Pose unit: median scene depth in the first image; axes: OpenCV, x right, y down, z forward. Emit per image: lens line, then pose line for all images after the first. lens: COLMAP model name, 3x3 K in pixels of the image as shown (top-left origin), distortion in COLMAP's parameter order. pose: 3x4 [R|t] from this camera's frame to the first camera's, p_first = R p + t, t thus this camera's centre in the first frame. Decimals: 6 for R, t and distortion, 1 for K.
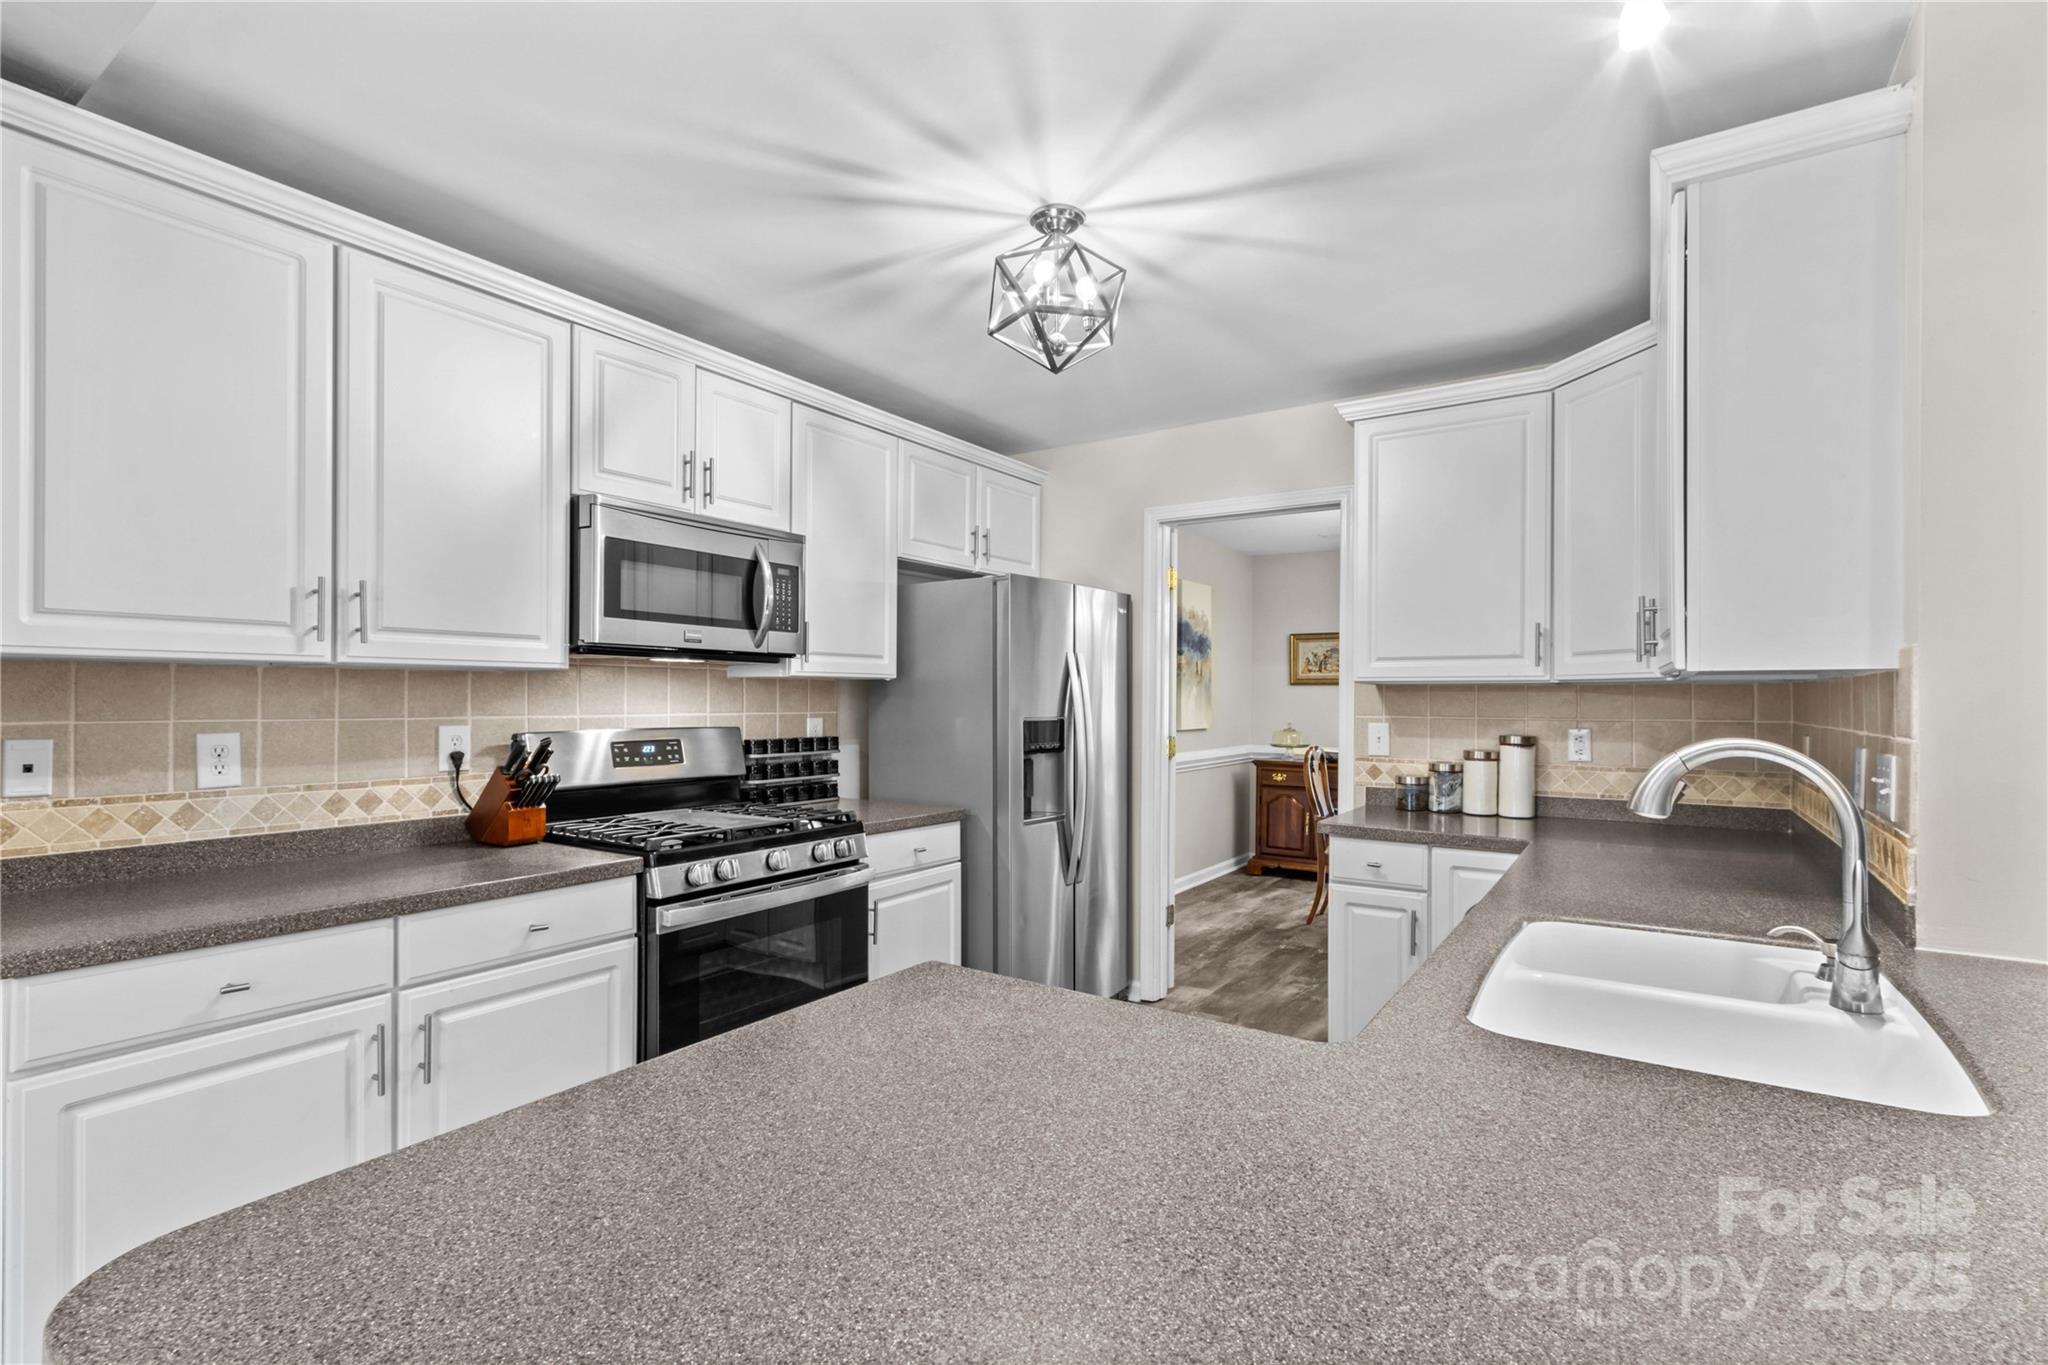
lens RADIAL K [[954.4, 0, 1017.0], [0, 954.4, 695.1], [0, 0, 1]] dist [0.000559, -0.000622]
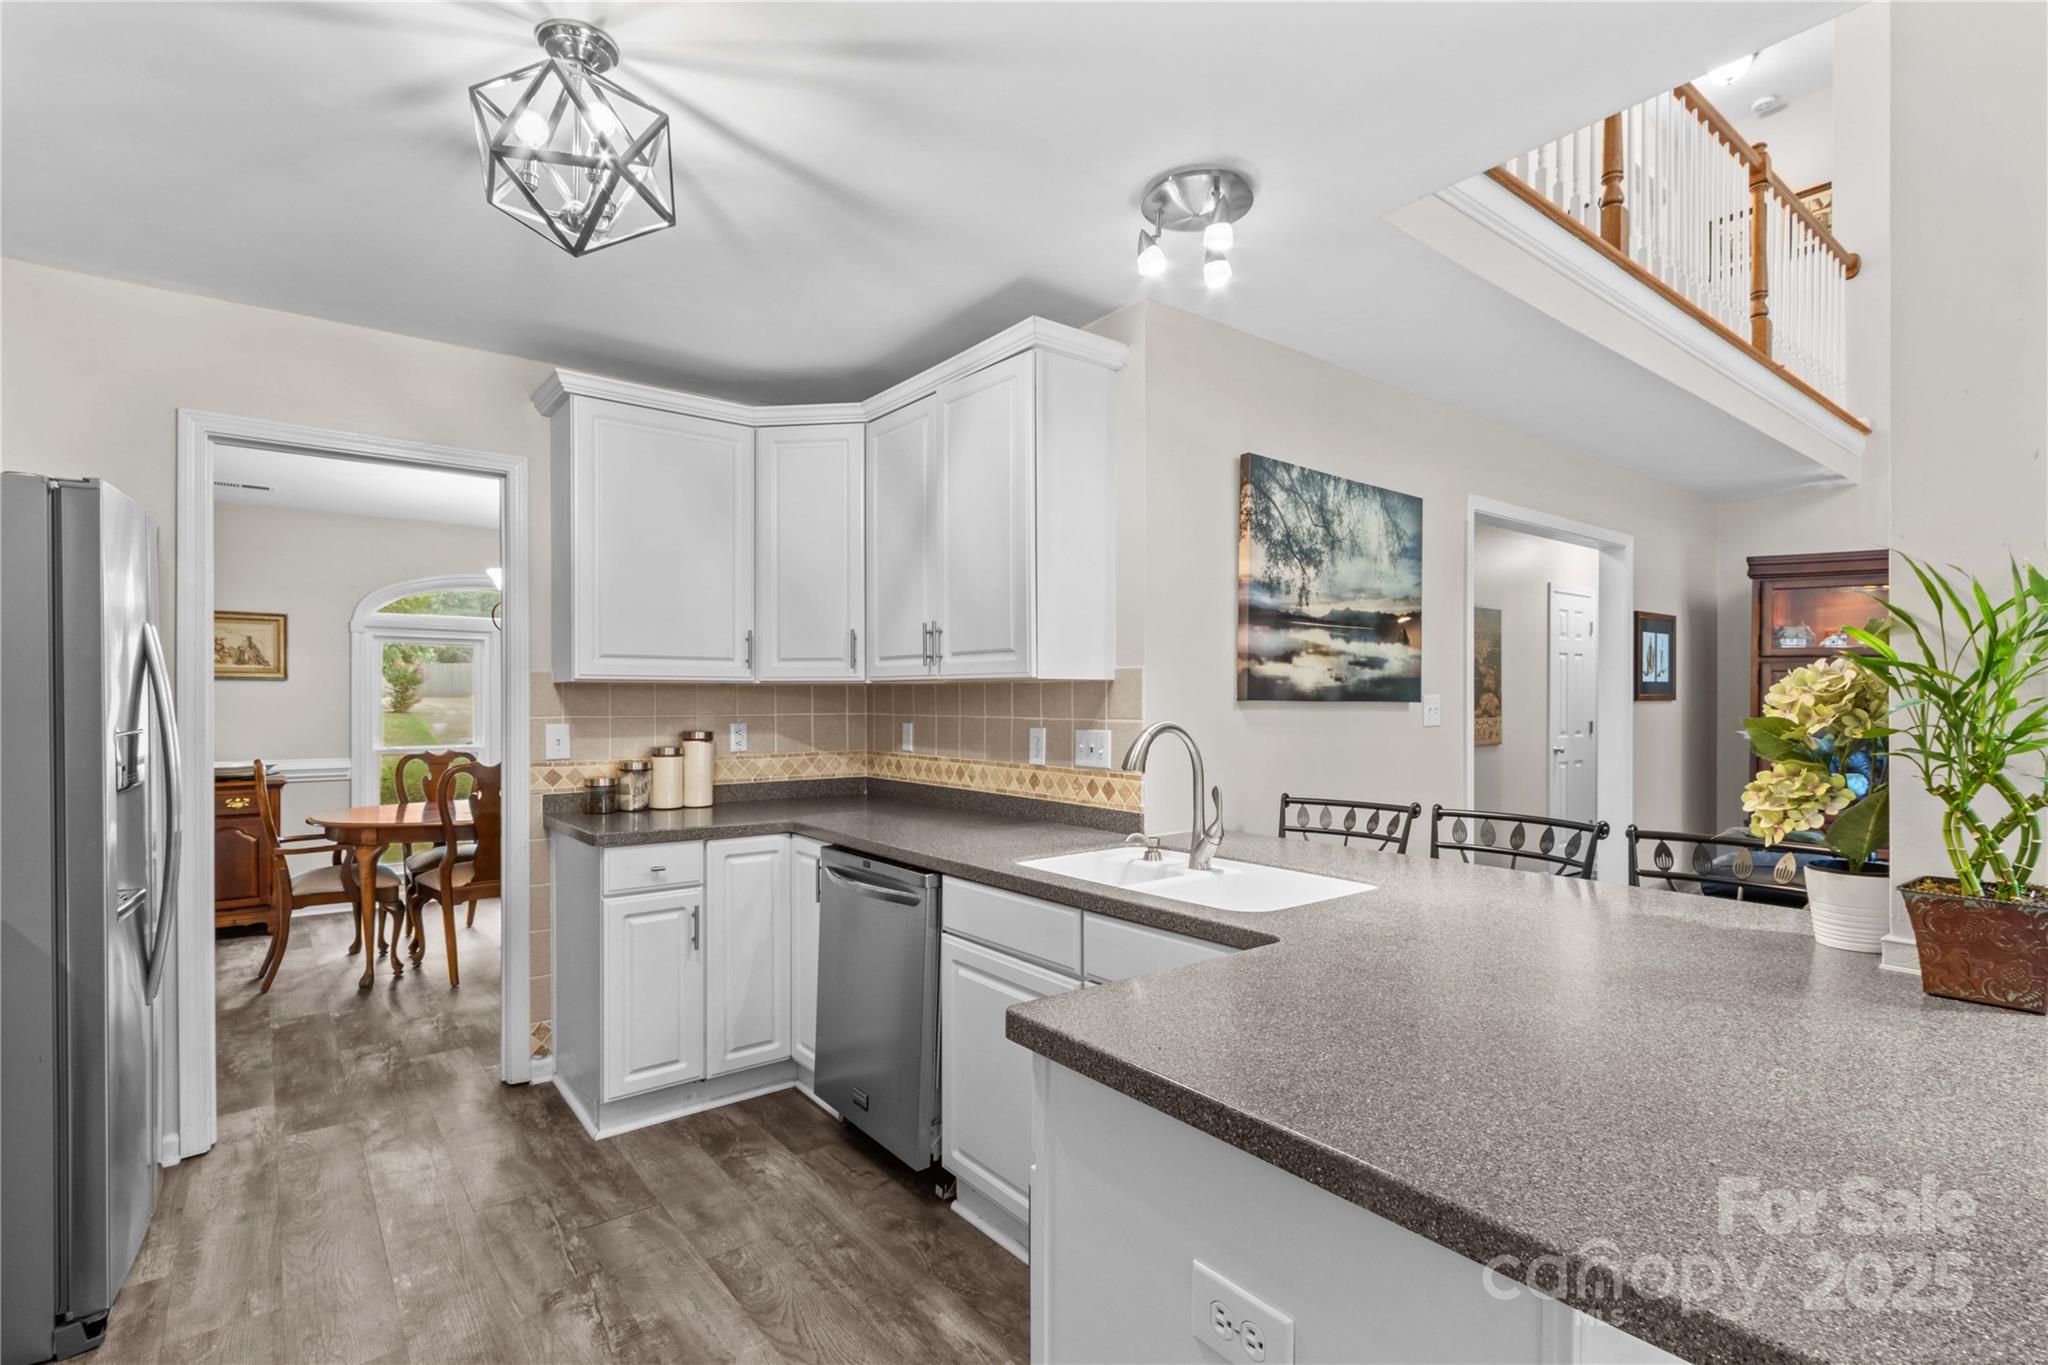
lens RADIAL K [[954.4, 0, 1017.0], [0, 954.4, 695.1], [0, 0, 1]] dist [0.000559, -0.000622]
pose [[0.314228, -0.000462, 0.949347, -0.379010], [-0.002041, 0.999997, 0.001162, -0.000571], [-0.949345, -0.002302, 0.314227, 0.306701]]
